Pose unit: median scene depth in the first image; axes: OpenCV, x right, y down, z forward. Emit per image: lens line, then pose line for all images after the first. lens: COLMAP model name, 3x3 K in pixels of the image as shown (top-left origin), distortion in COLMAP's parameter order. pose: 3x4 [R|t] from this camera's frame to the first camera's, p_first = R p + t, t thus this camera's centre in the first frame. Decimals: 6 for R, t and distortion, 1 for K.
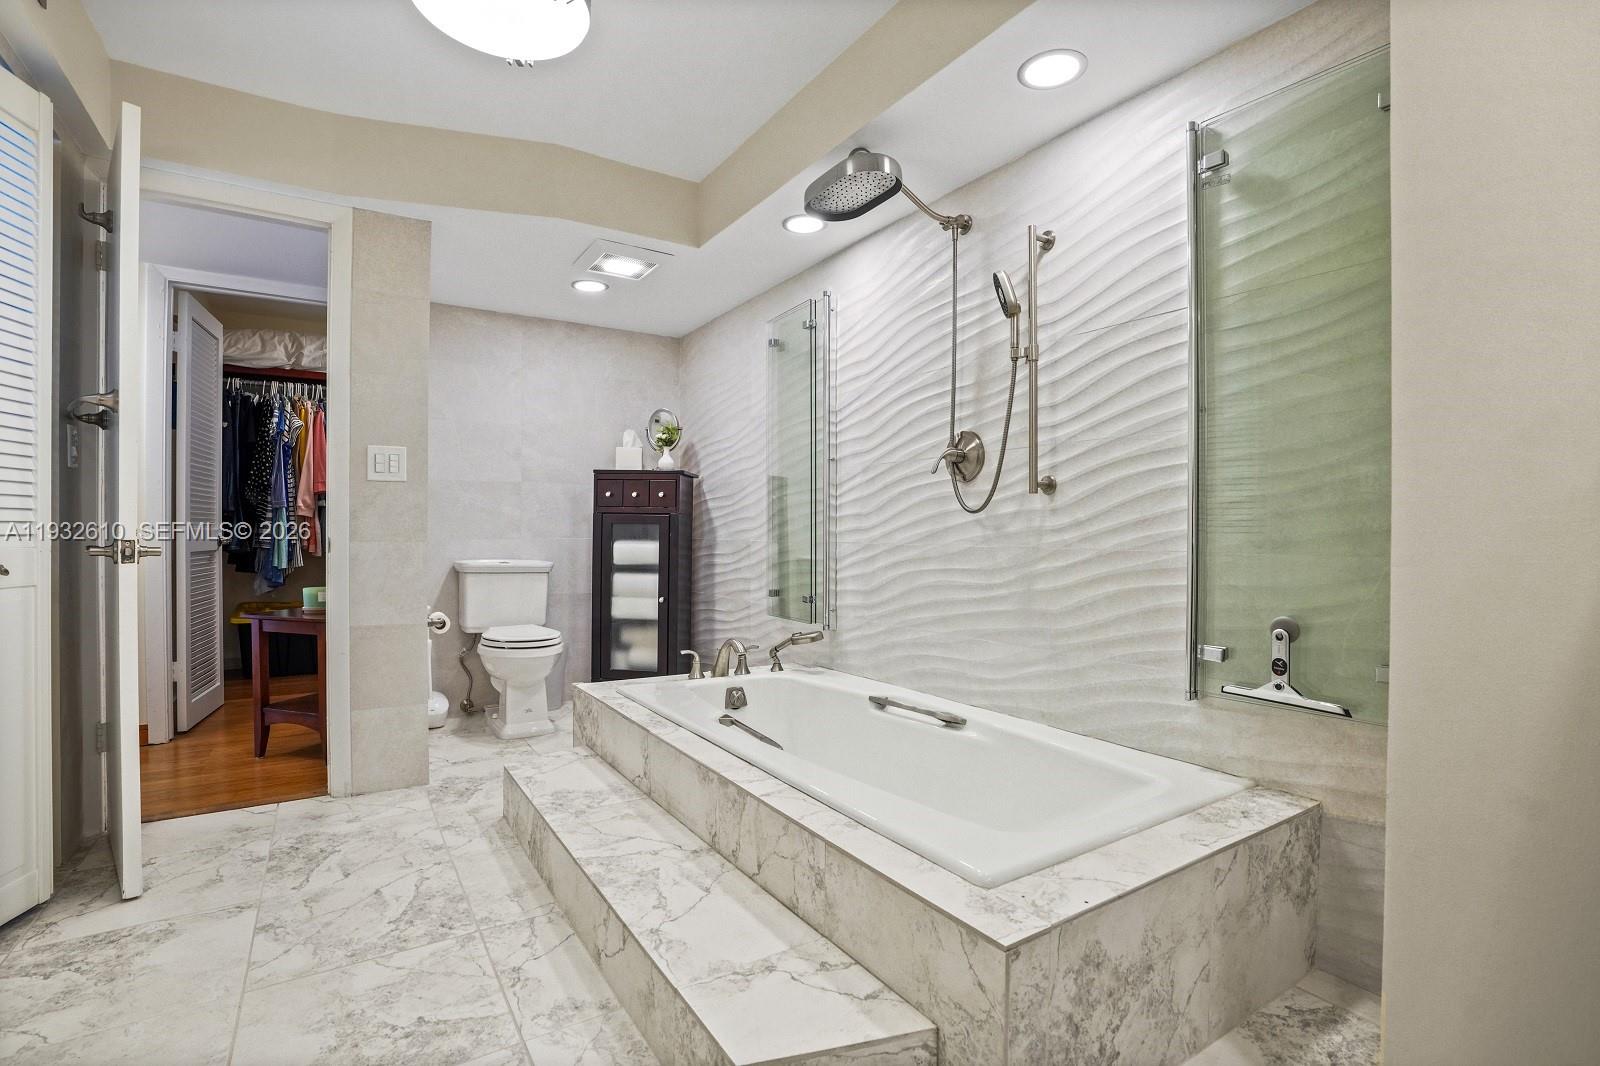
lens RADIAL K [[736.5, 0, 807.5], [0, 736.5, 538.6], [0, 0, 1]] dist [-0.039490, 0.001383]
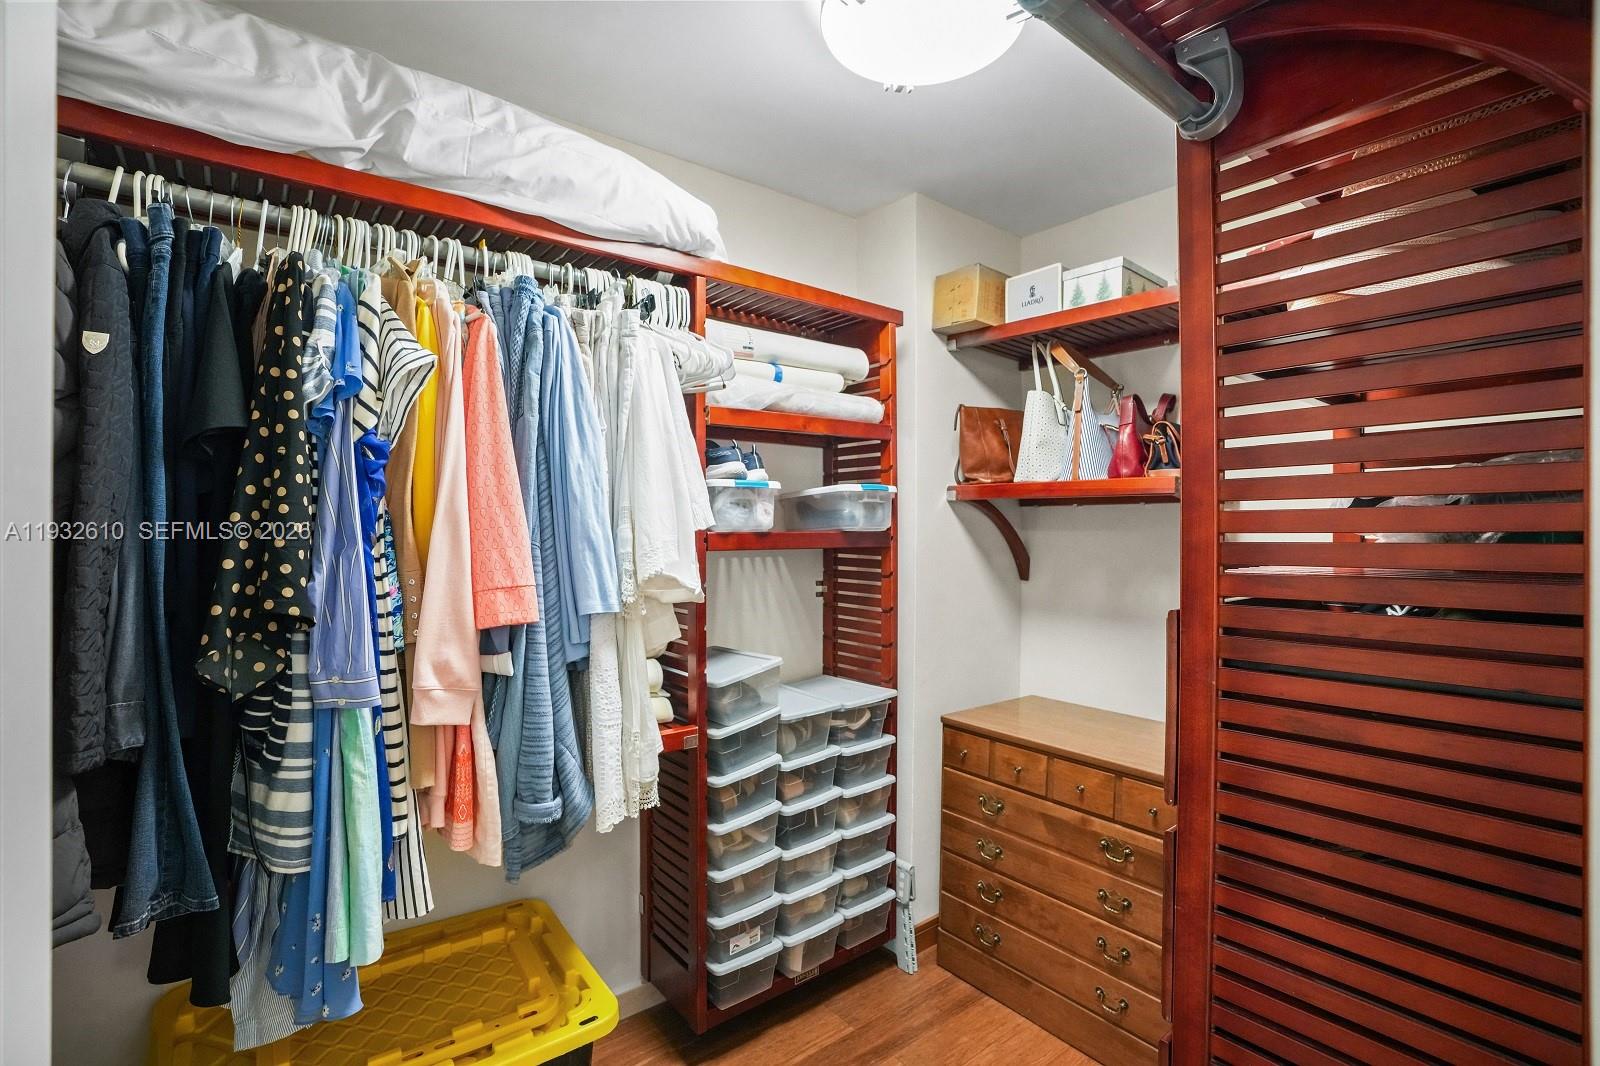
lens RADIAL K [[714.6, 0, 799.3], [0, 714.6, 530.6], [0, 0, 1]] dist [-0.047376, 0.013615]
pose [[0.996032, -0.000273, 0.088999, -0.590289], [0.000812, 0.999982, -0.006024, -0.096780], [-0.088996, 0.006073, 0.996014, 0.738449]]
